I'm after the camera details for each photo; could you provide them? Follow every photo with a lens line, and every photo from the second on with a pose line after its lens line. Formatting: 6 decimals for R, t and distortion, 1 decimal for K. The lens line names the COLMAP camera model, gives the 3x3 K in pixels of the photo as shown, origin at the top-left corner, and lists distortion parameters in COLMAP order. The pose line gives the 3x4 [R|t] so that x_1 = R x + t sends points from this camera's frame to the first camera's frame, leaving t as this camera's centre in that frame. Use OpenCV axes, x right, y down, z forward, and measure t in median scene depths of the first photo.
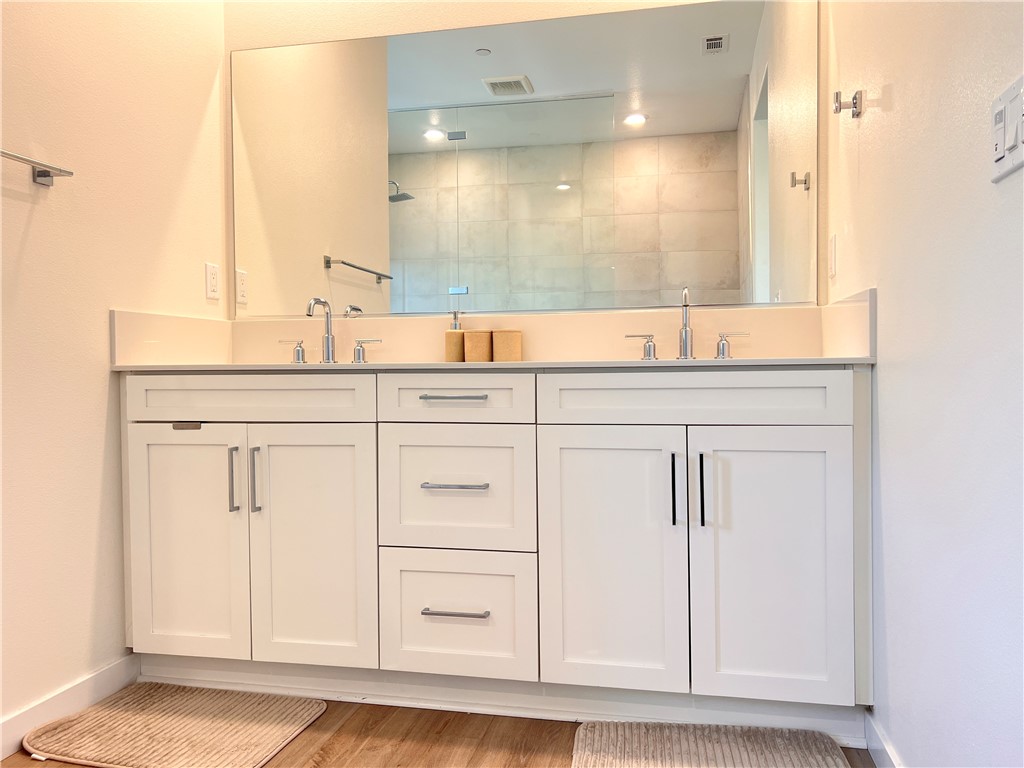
lens RADIAL K [[780.9, 0, 514.3], [0, 780.9, 386.8], [0, 0, 1]] dist [0.019961, -0.007514]
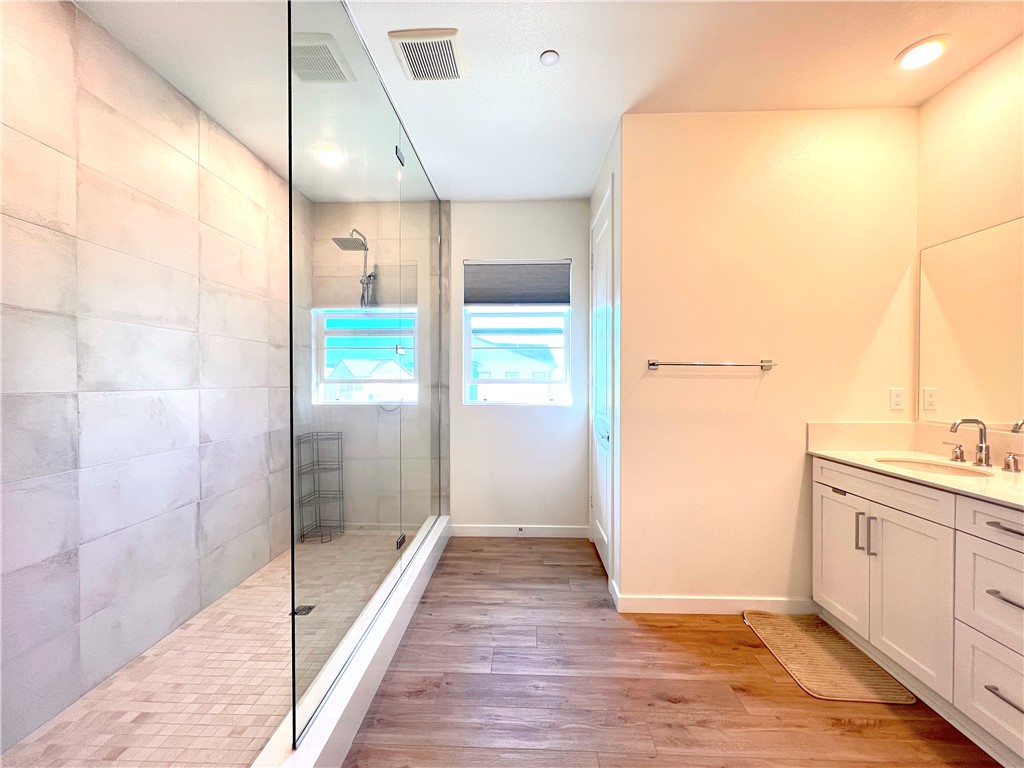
lens RADIAL K [[410.7, 0, 512.0], [0, 410.7, 384.2], [0, 0, 1]] dist [0.000874, 0.000483]
pose [[0.181610, 0.016389, -0.983234, 0.387810], [-0.020681, 0.999704, 0.012844, -0.201054], [0.983153, 0.018002, 0.181895, 0.073866]]
